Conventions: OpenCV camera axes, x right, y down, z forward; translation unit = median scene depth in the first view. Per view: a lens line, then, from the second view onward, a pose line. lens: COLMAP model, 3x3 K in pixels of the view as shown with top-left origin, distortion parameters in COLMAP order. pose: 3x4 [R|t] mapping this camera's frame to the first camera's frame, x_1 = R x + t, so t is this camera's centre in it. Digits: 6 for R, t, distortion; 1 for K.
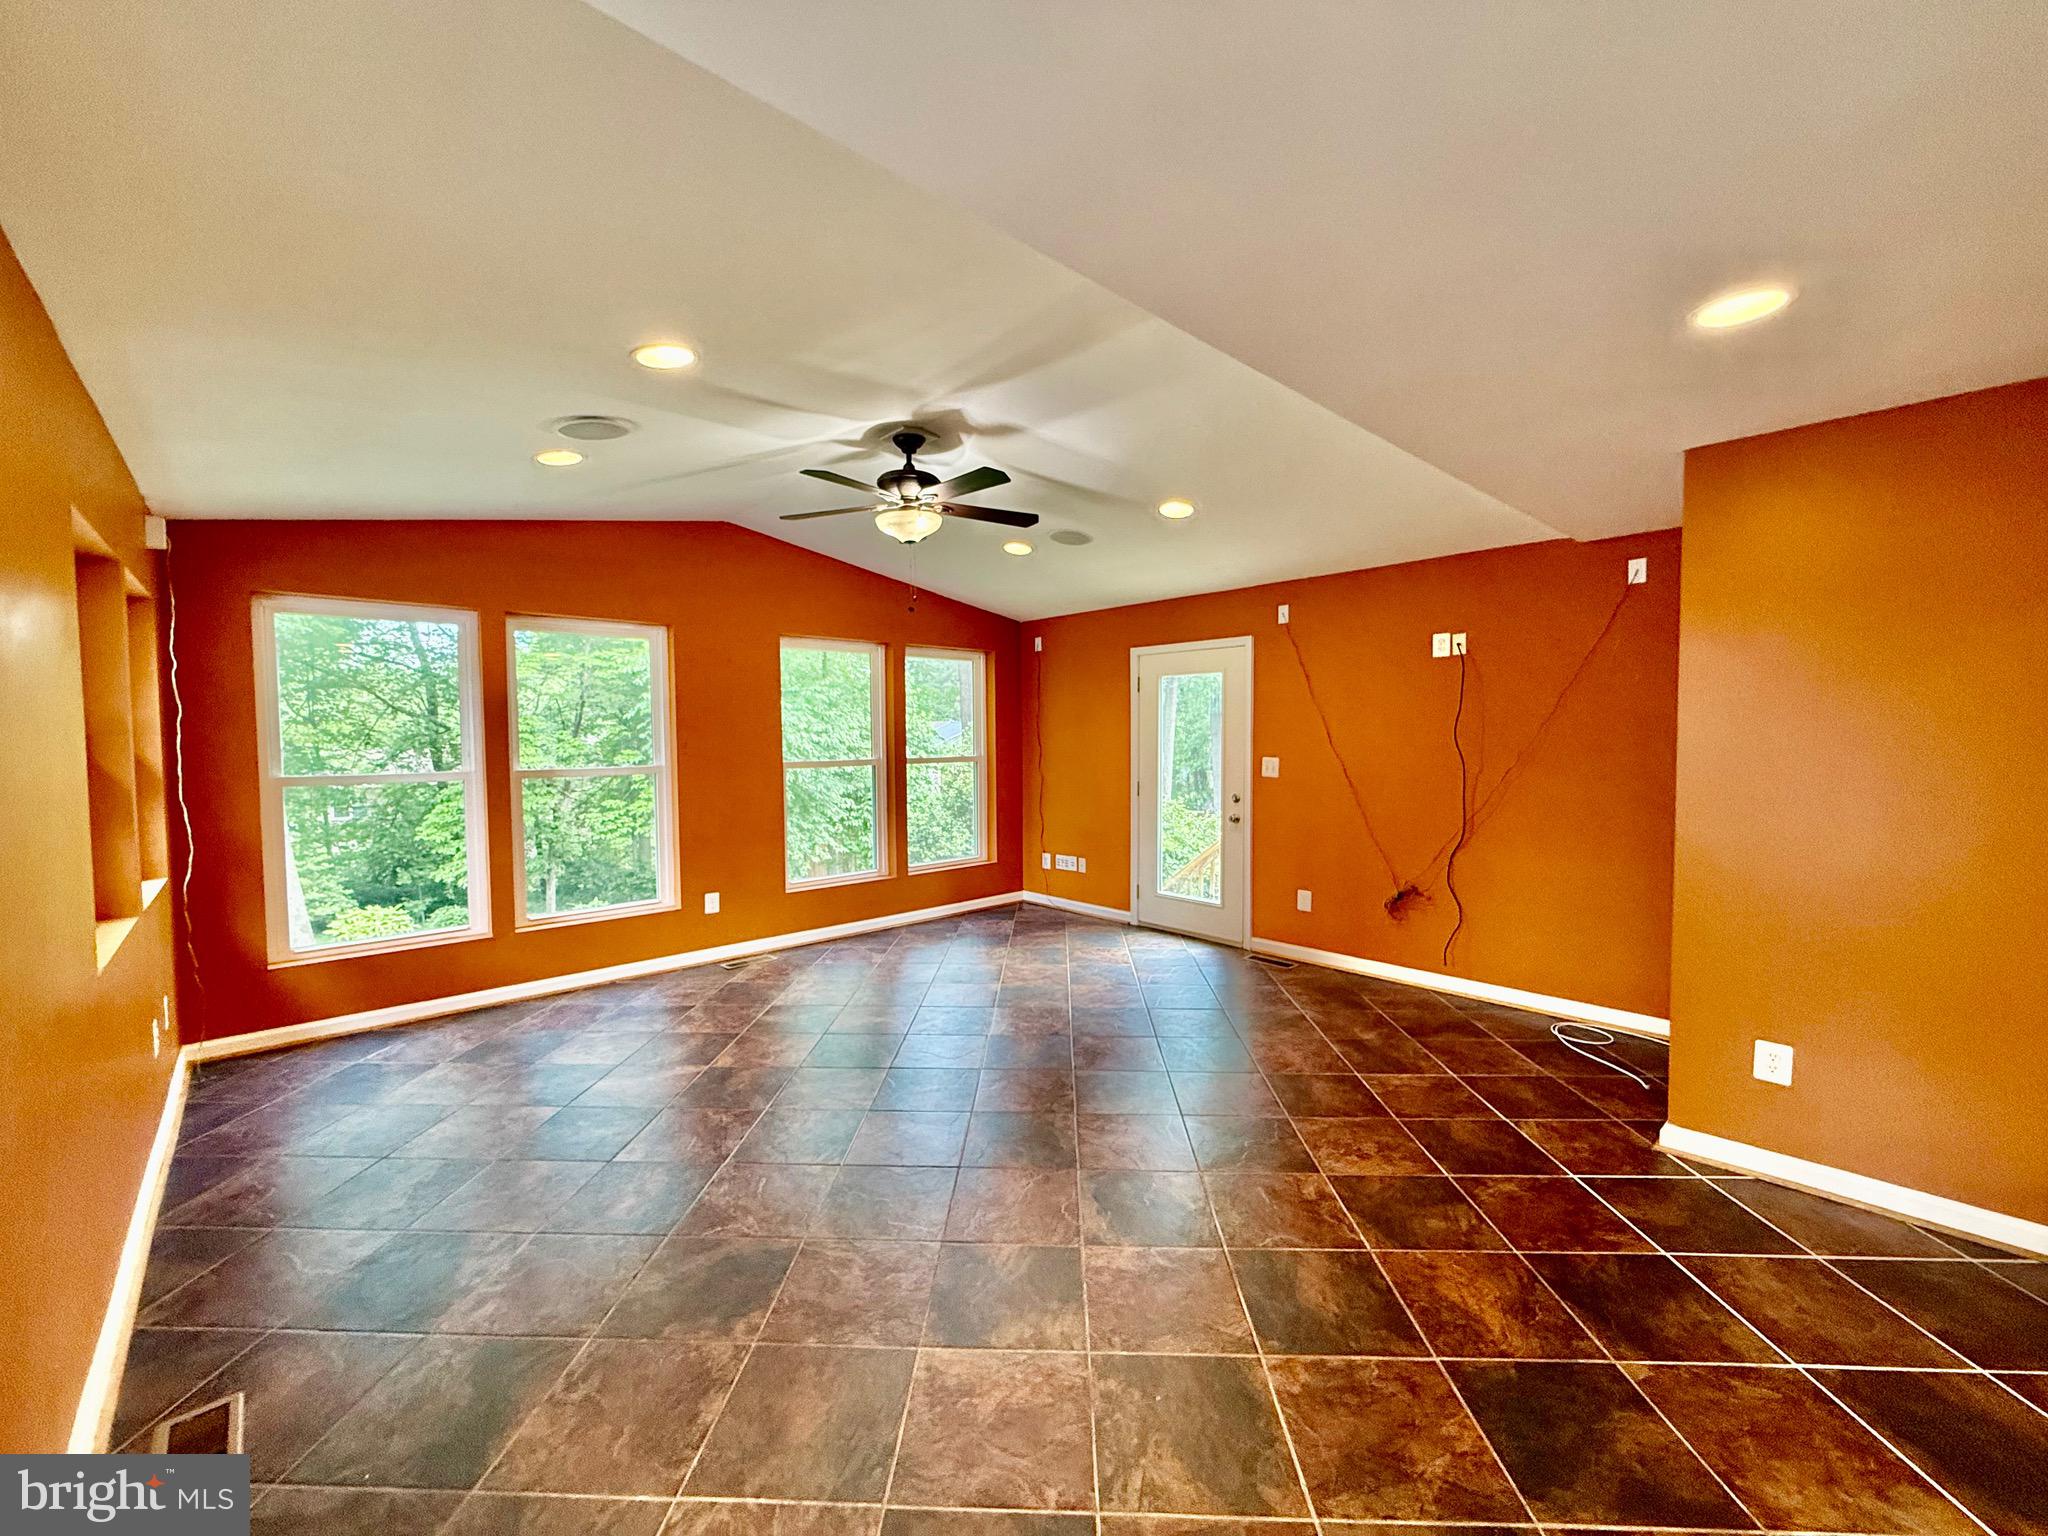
lens RADIAL K [[818.5, 0, 1018.6], [0, 818.5, 769.2], [0, 0, 1]] dist [0.001181, -0.000397]
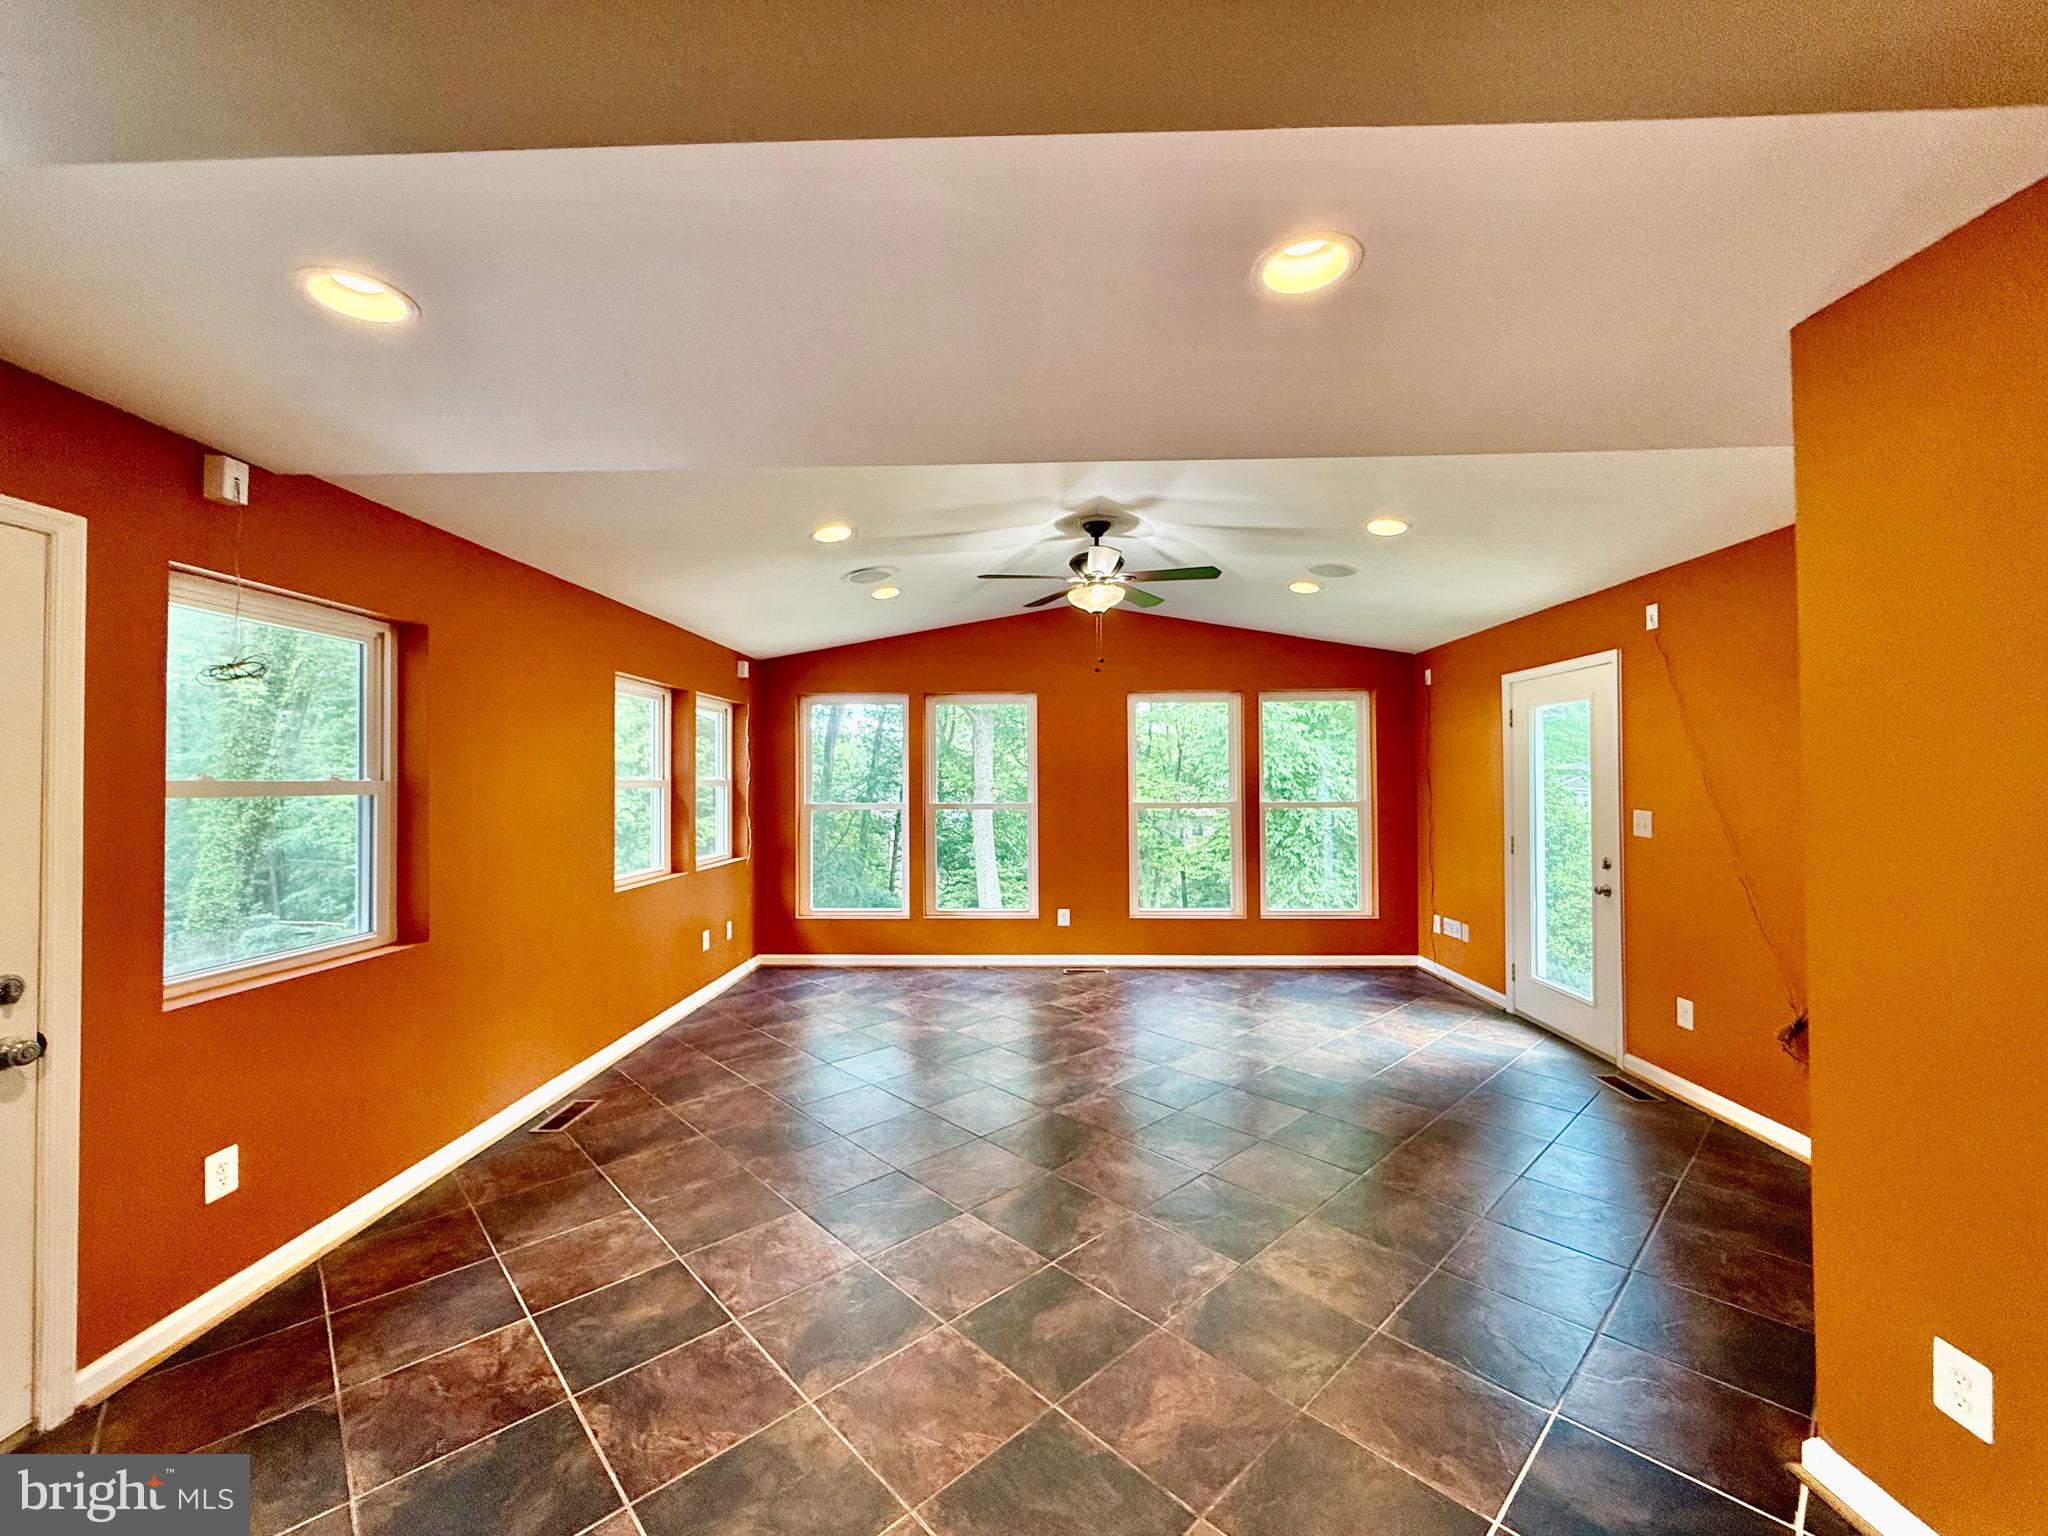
lens RADIAL K [[817.4, 0, 1018.4], [0, 817.4, 769.6], [0, 0, 1]] dist [-0.000589, 0.000084]
pose [[0.714429, -0.006517, -0.699678, 0.423852], [-0.030253, 0.998734, -0.040193, -0.004440], [0.699054, 0.049882, 0.713327, 0.079622]]
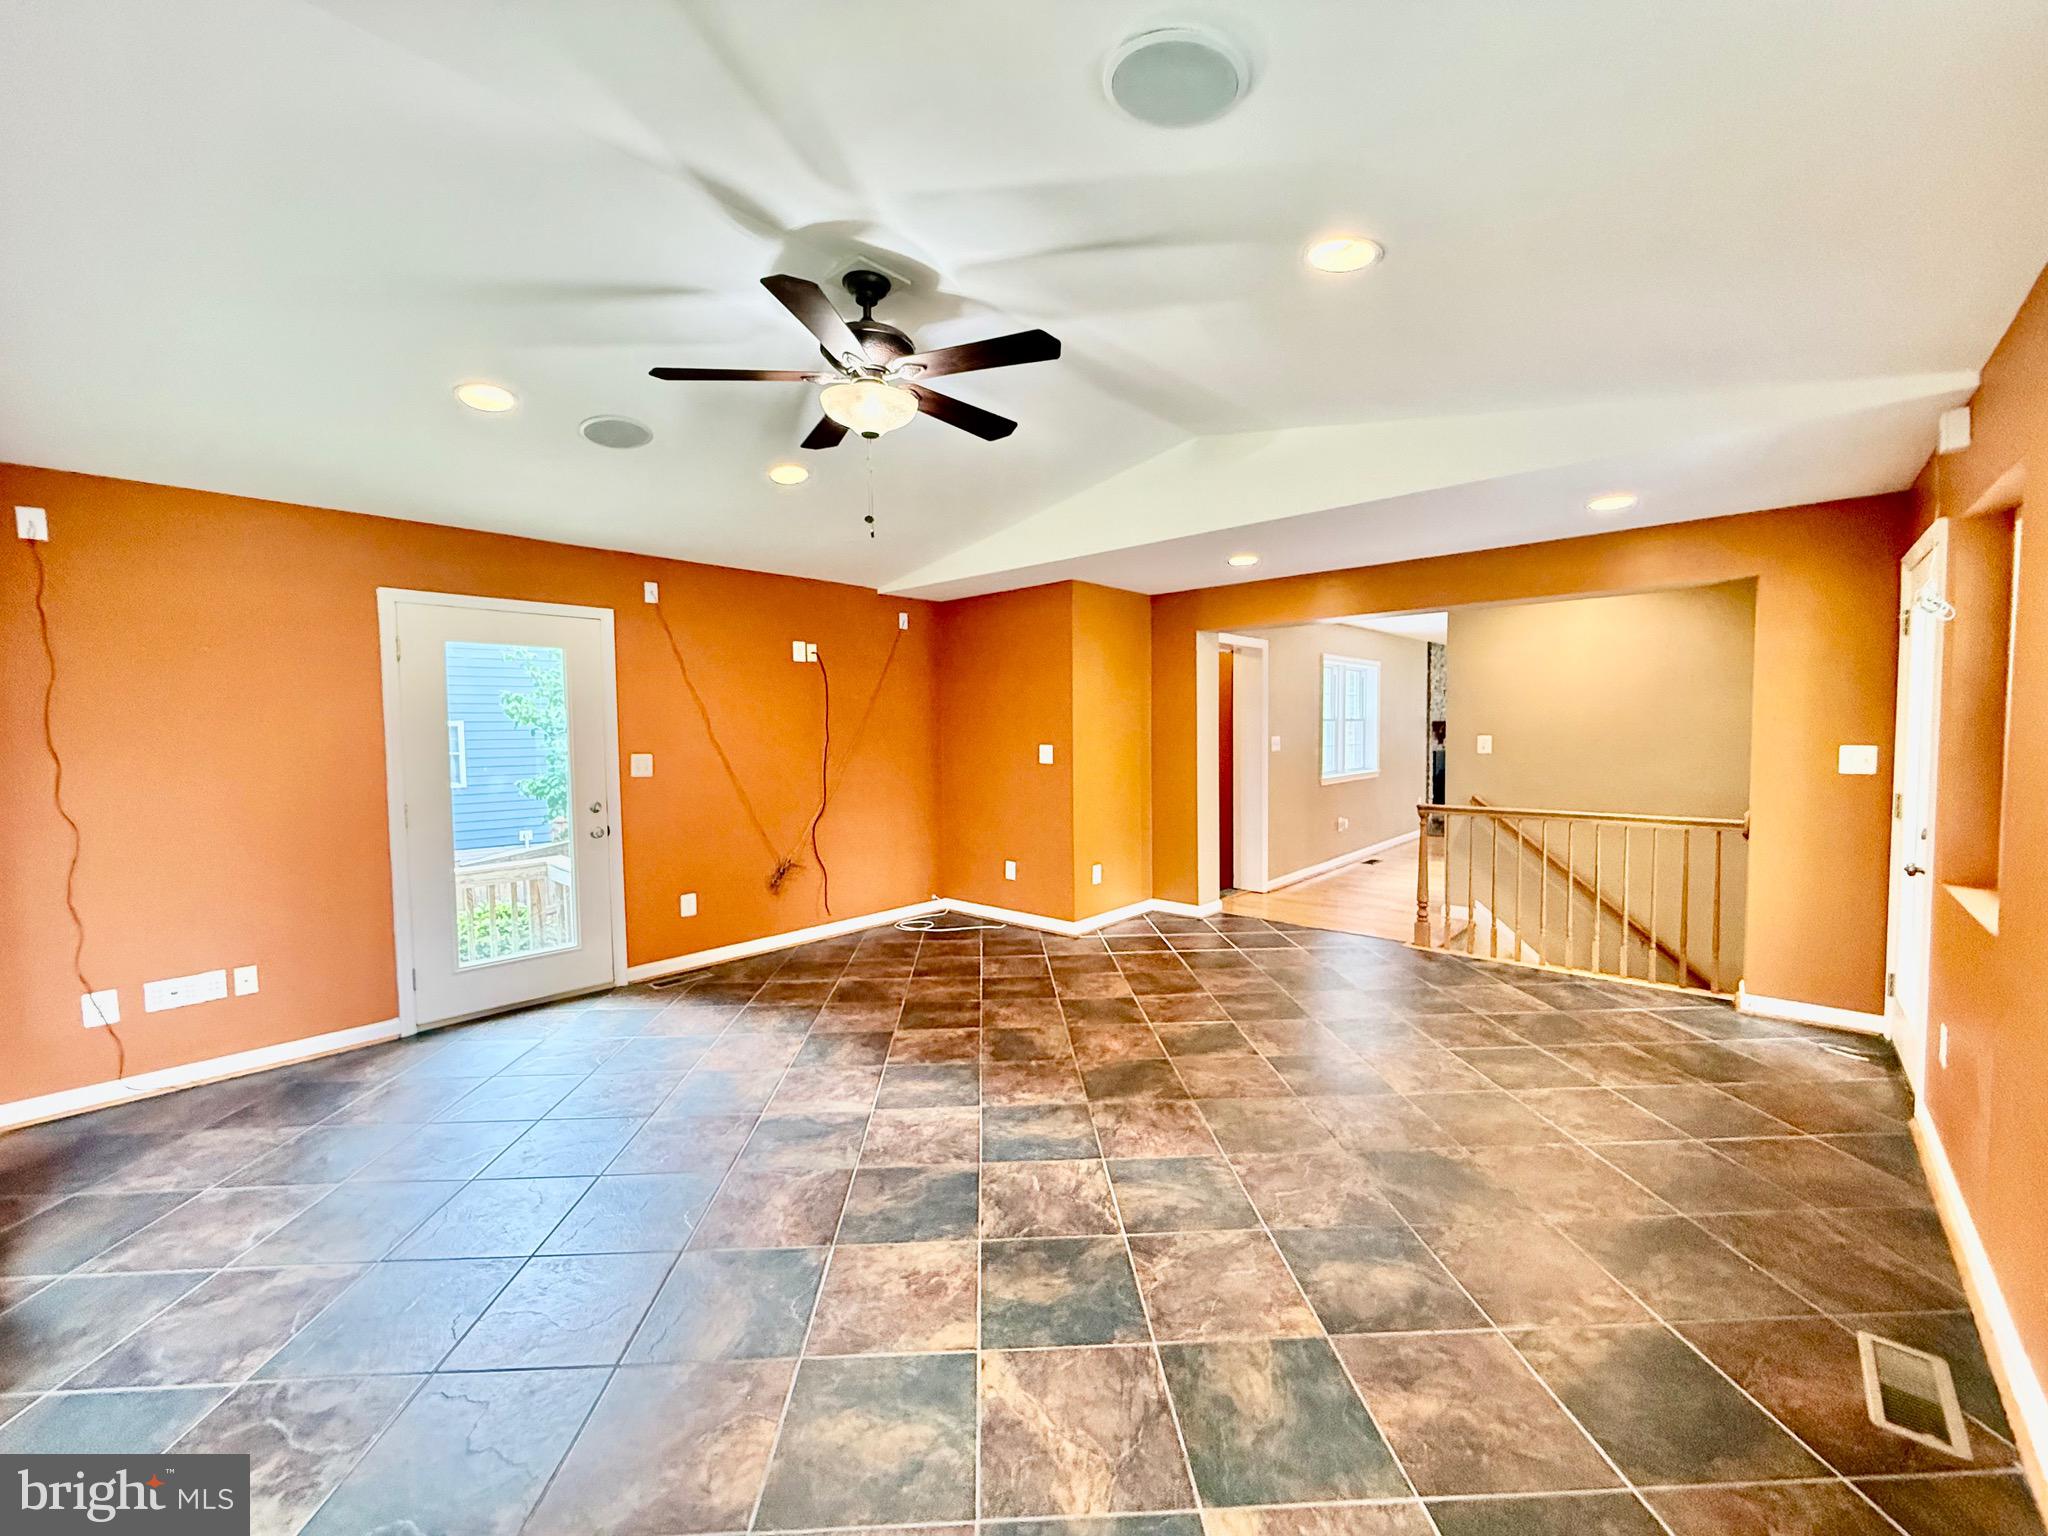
lens RADIAL K [[819.9, 0, 1020.0], [0, 819.9, 769.7], [0, 0, 1]] dist [0.000892, 0.000072]
pose [[-0.089484, -0.043536, 0.995036, -0.598769], [0.056909, 0.997189, 0.048748, -0.017654], [-0.994361, 0.060989, -0.086755, 0.680005]]
